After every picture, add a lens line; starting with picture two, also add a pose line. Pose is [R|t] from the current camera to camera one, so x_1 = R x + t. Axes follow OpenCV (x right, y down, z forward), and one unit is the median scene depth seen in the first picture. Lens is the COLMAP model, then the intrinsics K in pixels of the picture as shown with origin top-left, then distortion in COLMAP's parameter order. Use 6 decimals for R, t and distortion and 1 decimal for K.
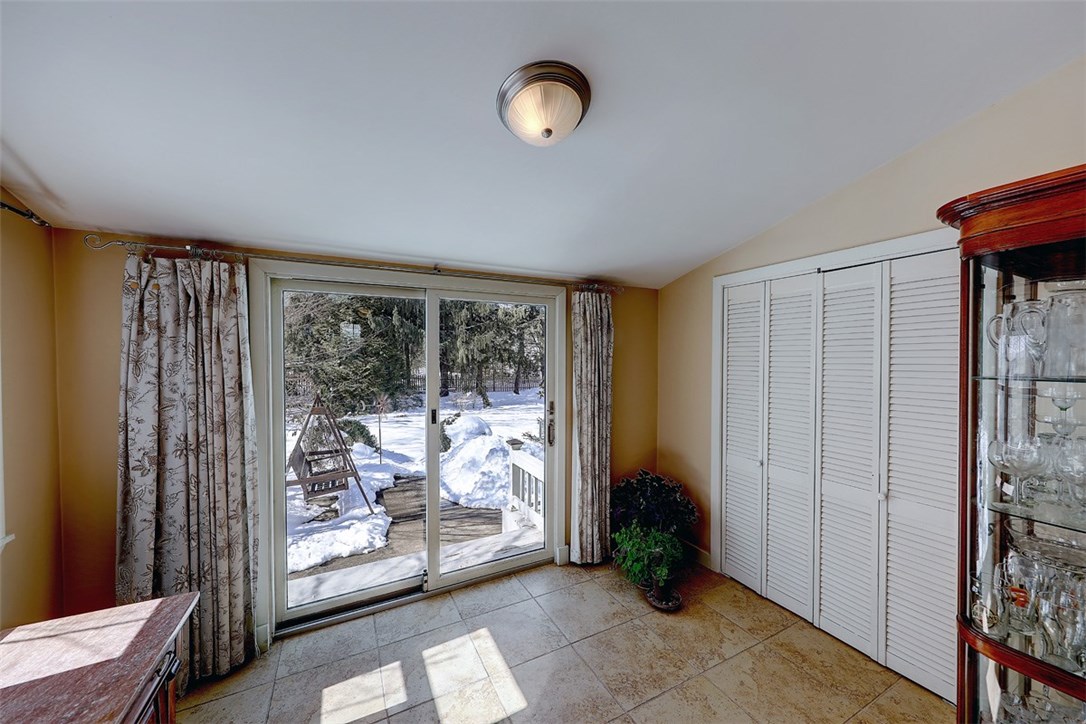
lens RADIAL K [[397.7, 0, 548.2], [0, 397.7, 363.0], [0, 0, 1]] dist [0.002736, 0.000519]
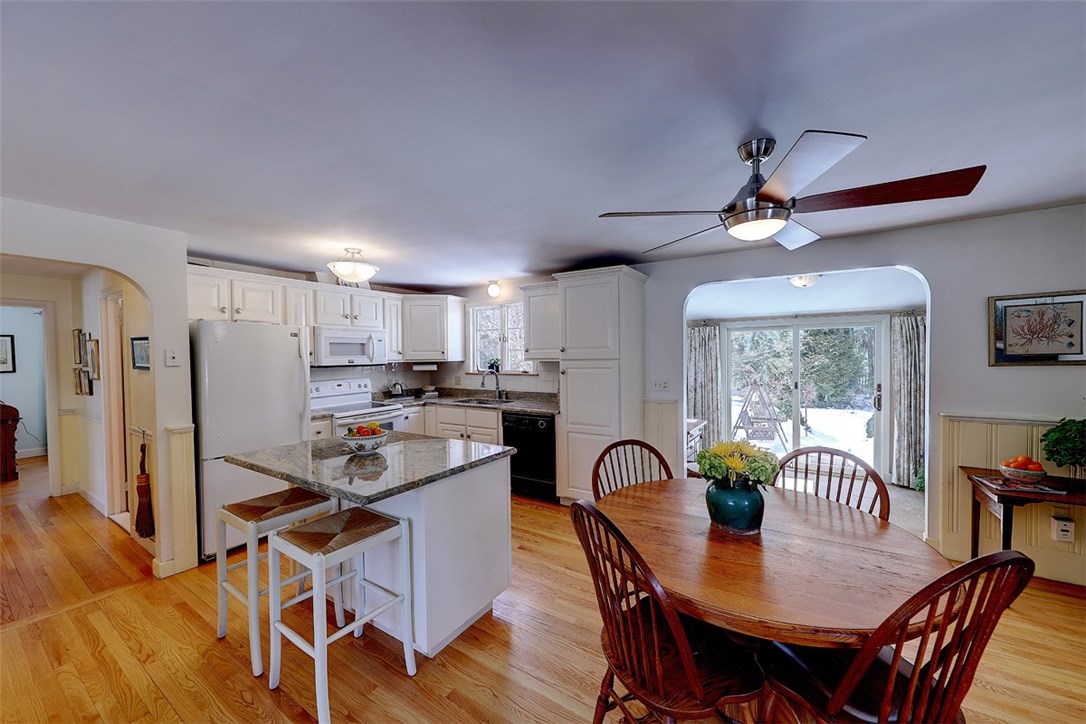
lens RADIAL K [[397.7, 0, 540.7], [0, 397.7, 361.7], [0, 0, 1]] dist [0.002736, 0.000519]
pose [[0.482388, 0.009777, -0.875903, 1.183354], [-0.005837, 0.999951, 0.007947, -0.000172], [0.875938, 0.001279, 0.482422, -1.568994]]
